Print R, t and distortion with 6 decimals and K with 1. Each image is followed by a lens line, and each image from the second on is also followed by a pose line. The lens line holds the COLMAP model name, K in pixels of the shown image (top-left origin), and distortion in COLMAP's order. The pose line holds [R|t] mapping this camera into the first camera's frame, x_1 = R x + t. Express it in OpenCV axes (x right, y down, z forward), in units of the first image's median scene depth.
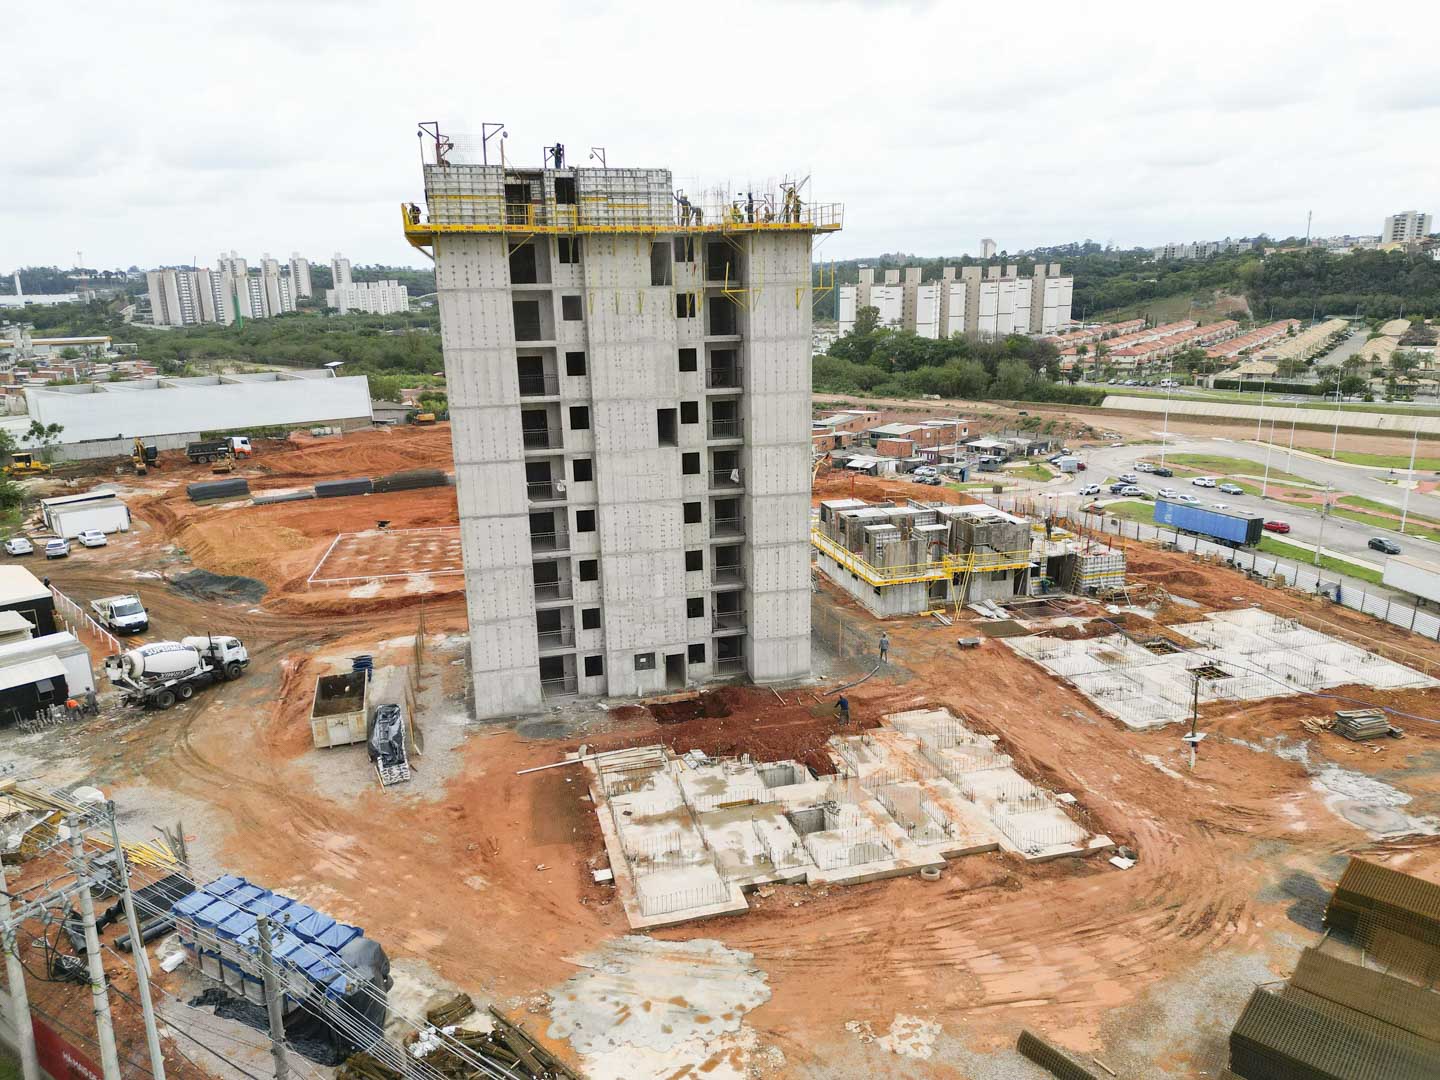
lens RADIAL K [[1006.4, 0, 721.4], [0, 1006.4, 545.3], [0, 0, 1]] dist [0.066912, -0.066023]
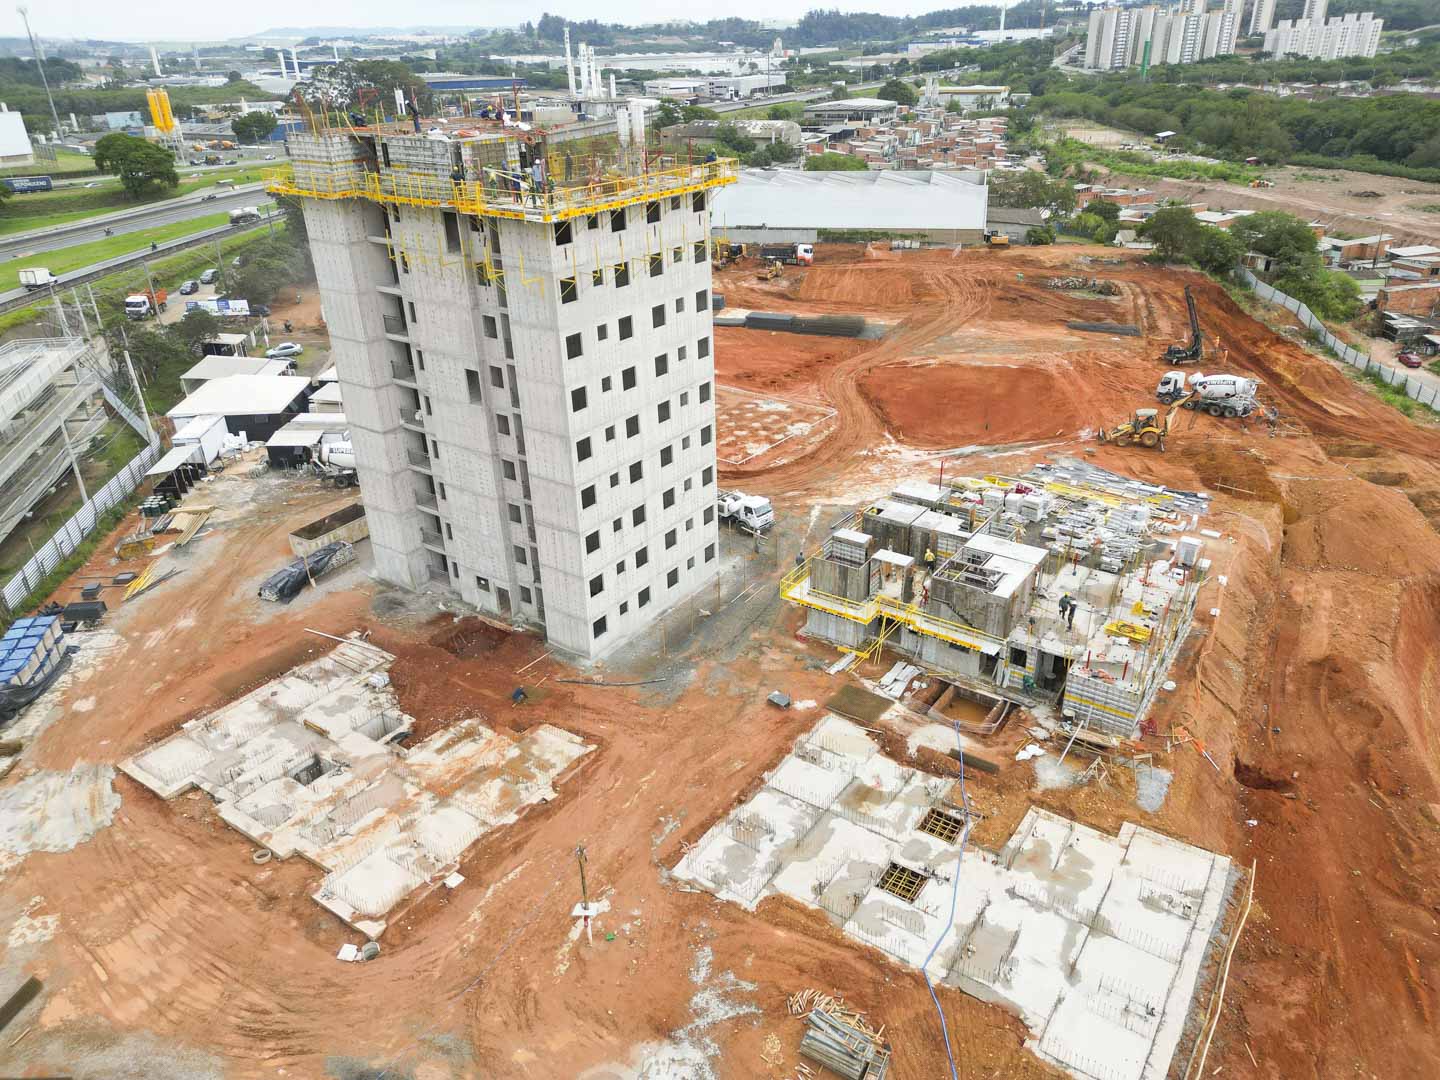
lens RADIAL K [[1006.4, 0, 721.4], [0, 1006.4, 545.3], [0, 0, 1]] dist [0.066912, -0.066023]
pose [[0.649047, 0.348405, -0.676278, 0.826060], [-0.181783, 0.934240, 0.306839, -0.311365], [0.738710, -0.076217, 0.669700, 0.439858]]
